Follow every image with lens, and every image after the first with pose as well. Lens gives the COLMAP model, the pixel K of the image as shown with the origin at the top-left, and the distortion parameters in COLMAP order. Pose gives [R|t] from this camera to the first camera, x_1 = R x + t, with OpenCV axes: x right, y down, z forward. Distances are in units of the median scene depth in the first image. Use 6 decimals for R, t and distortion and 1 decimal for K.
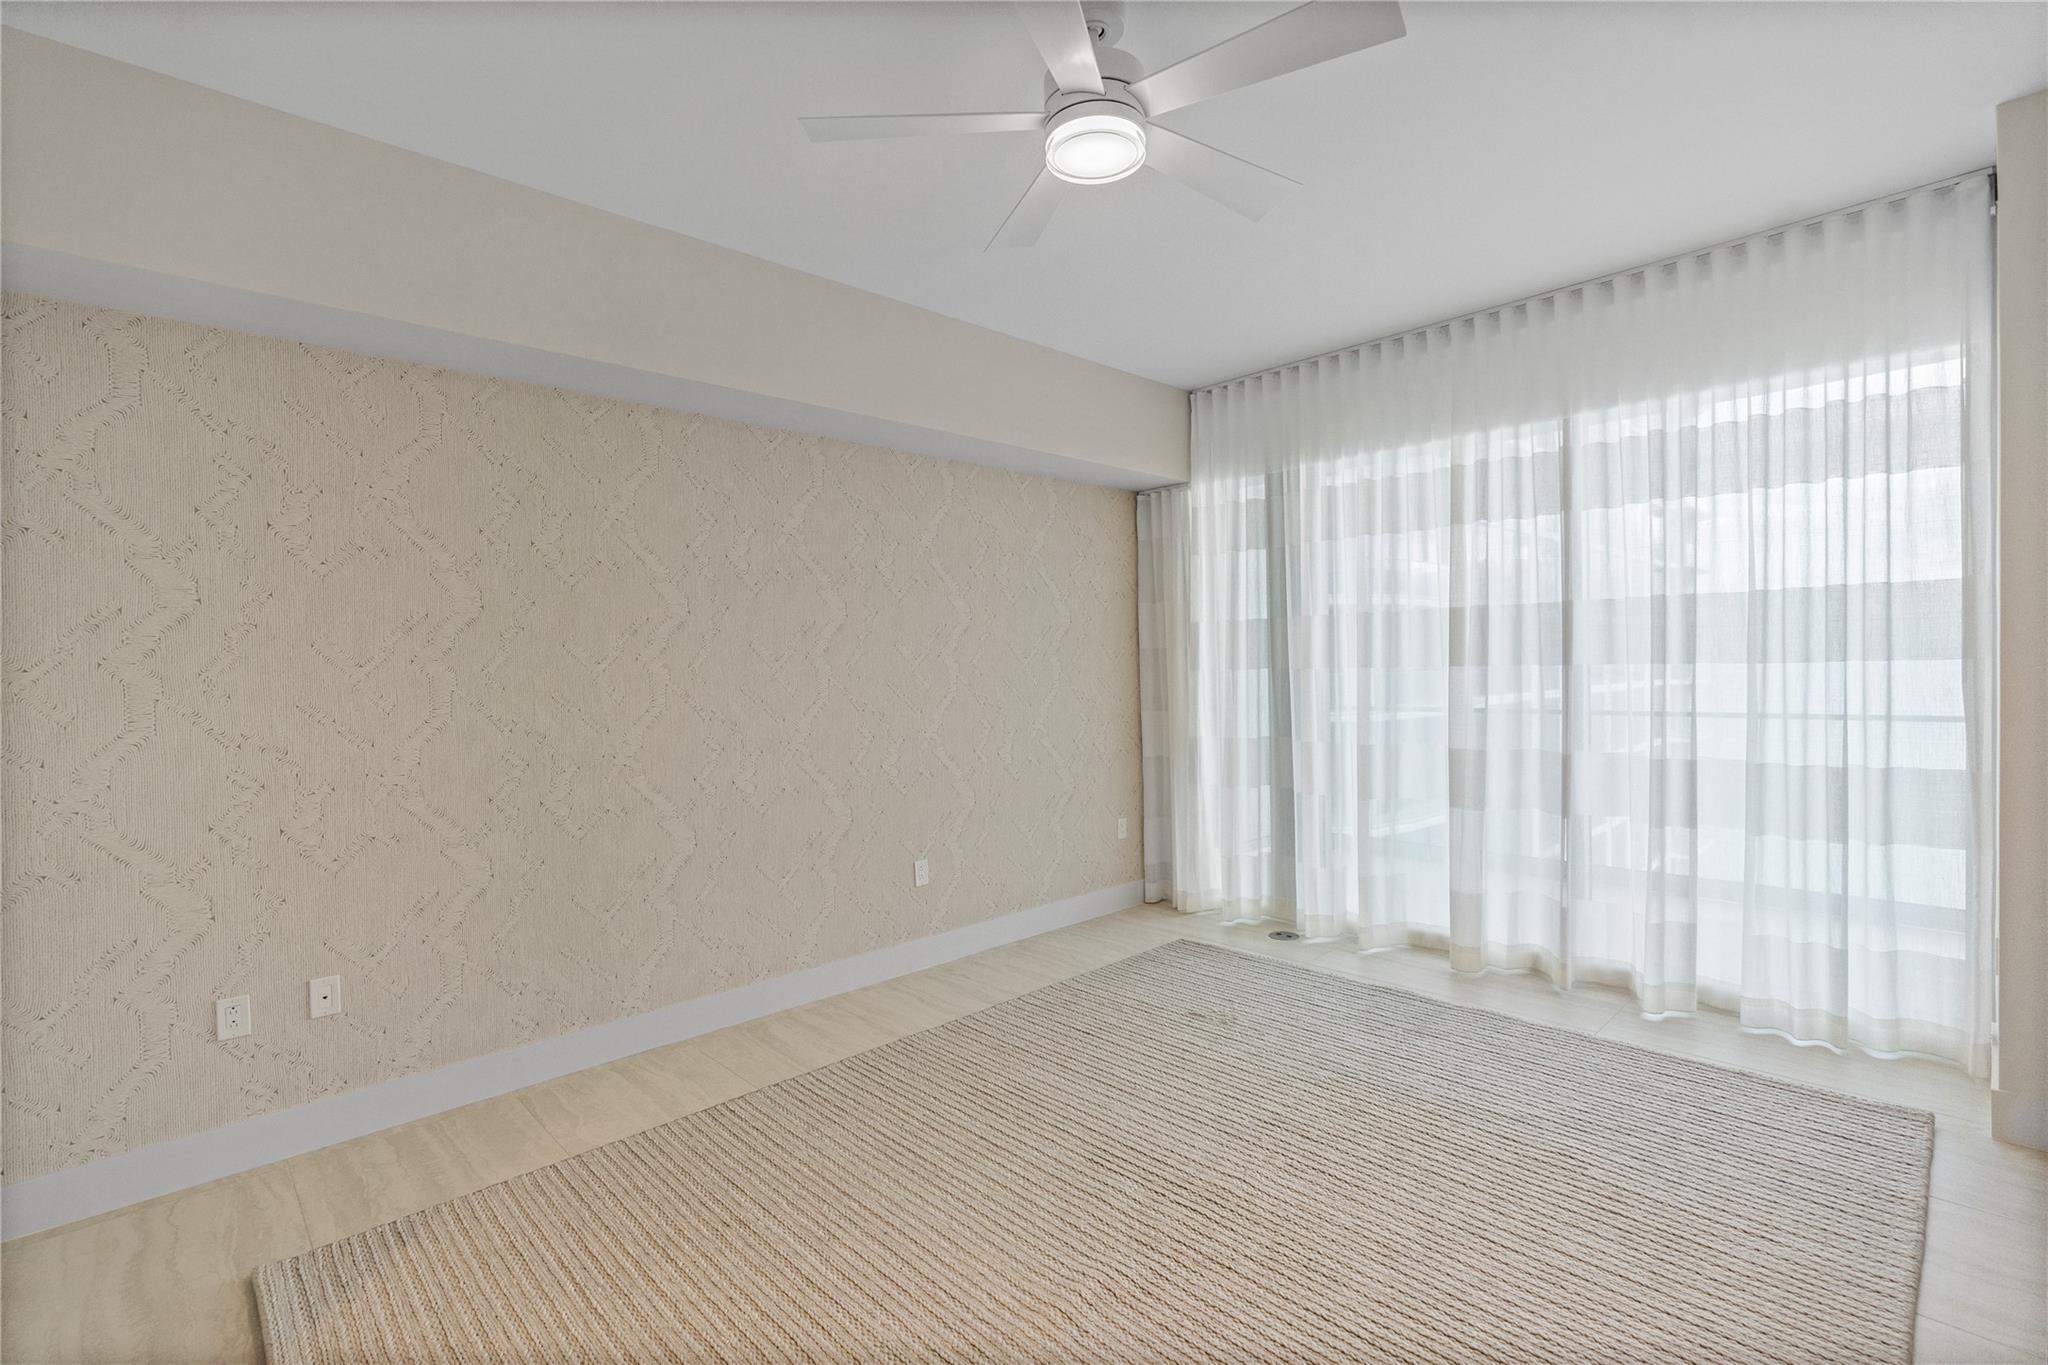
lens RADIAL K [[899.7, 0, 1028.8], [0, 899.7, 701.1], [0, 0, 1]] dist [-0.007036, 0.000179]
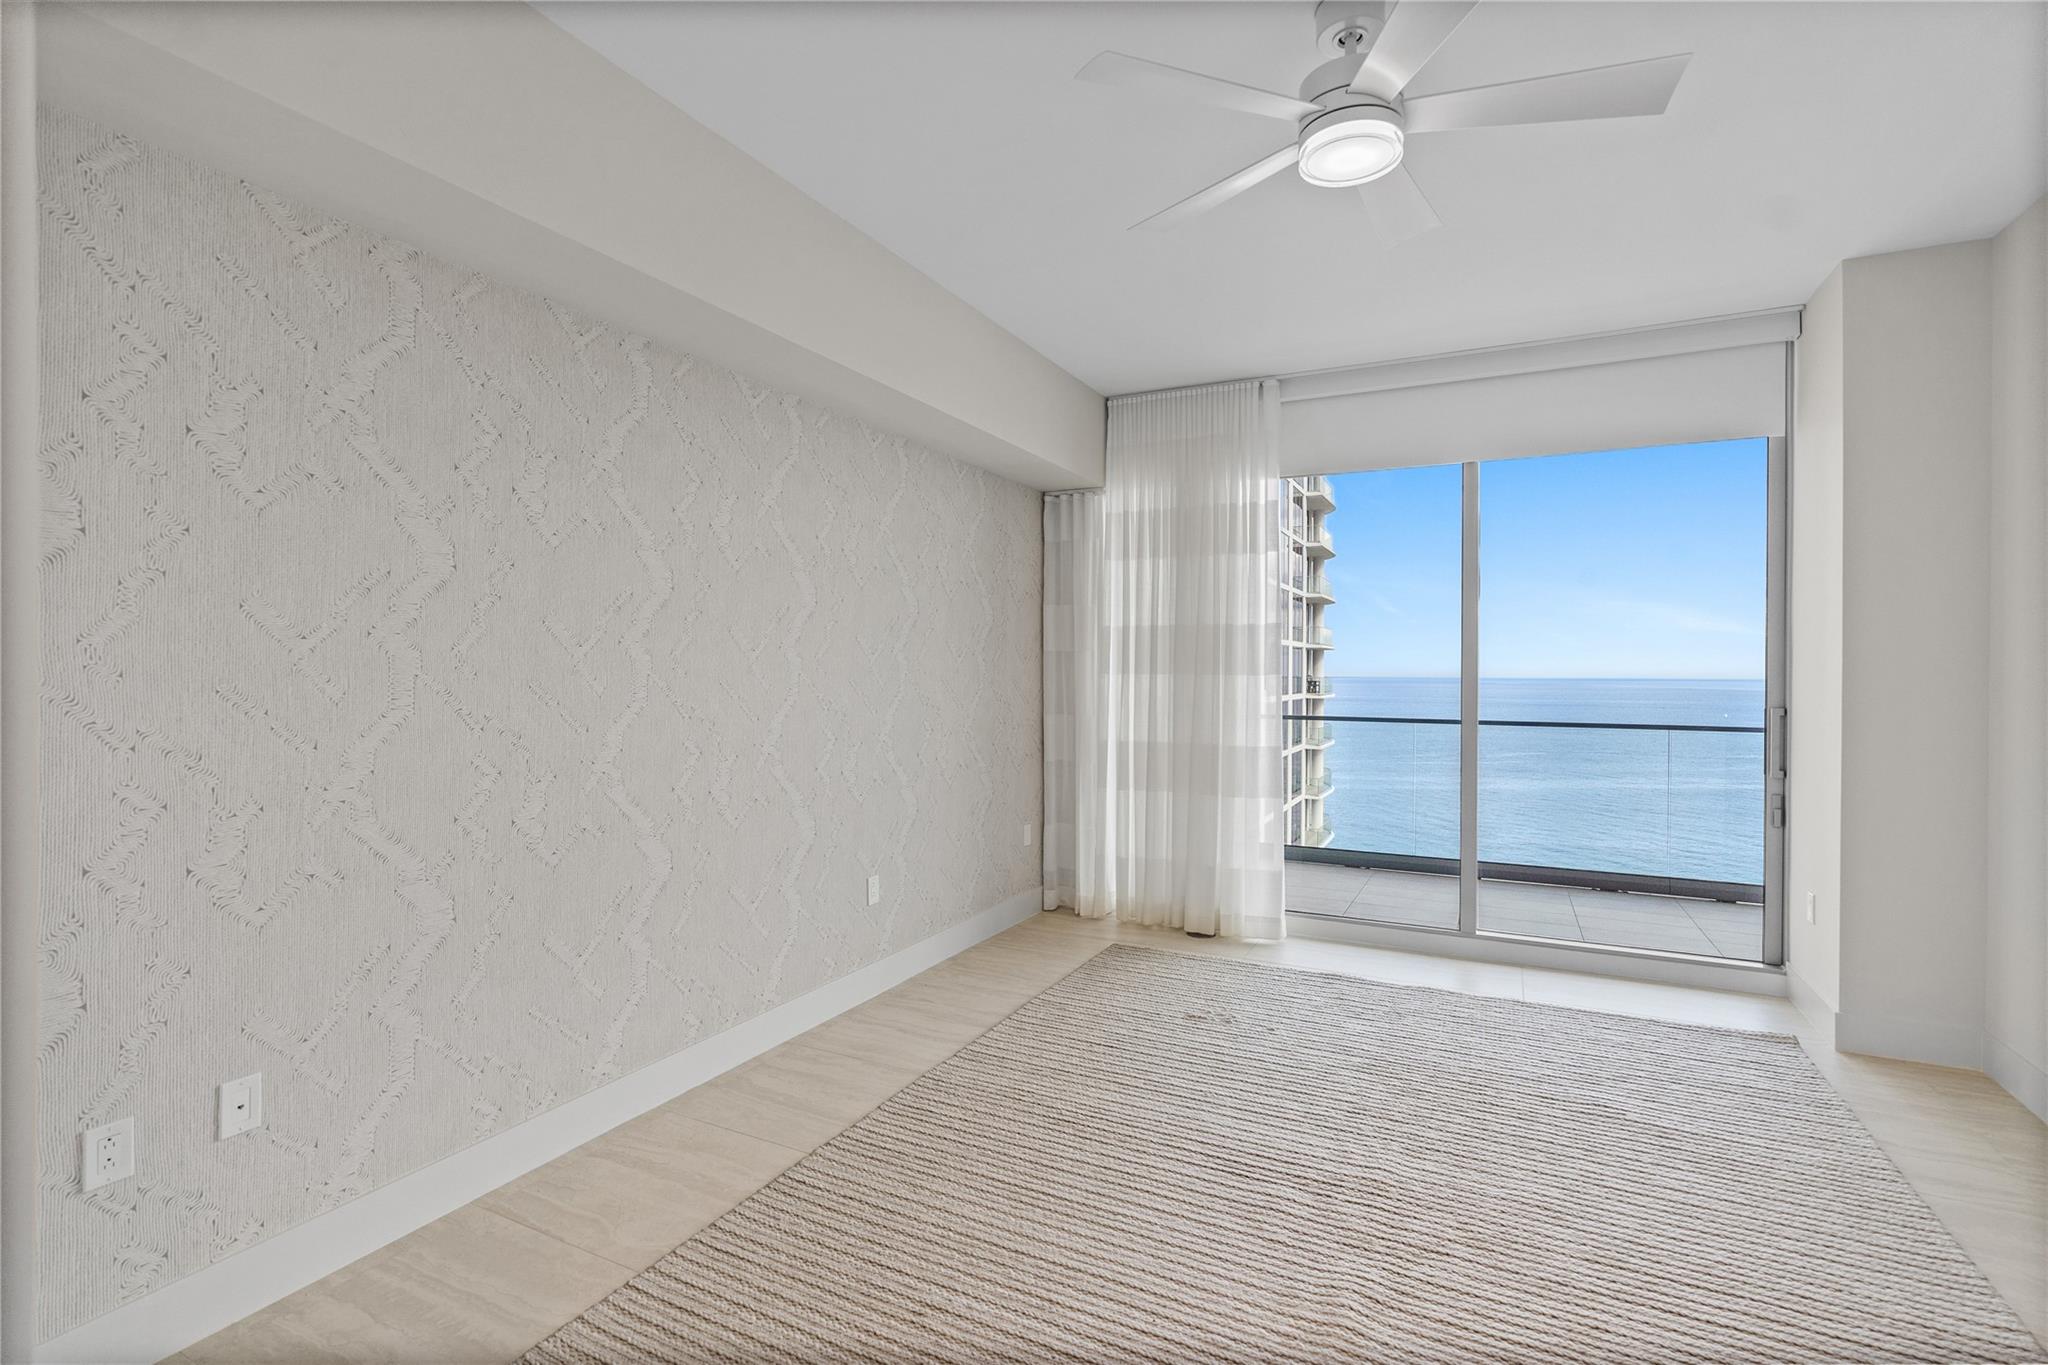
lens RADIAL K [[917.1, 0, 1022.1], [0, 917.1, 686.4], [0, 0, 1]] dist [-0.007208, 0.000776]
pose [[0.945554, 0.020715, 0.324804, -0.360475], [-0.013320, 0.999599, -0.024976, 0.009144], [-0.325192, 0.019290, 0.945451, 0.096300]]
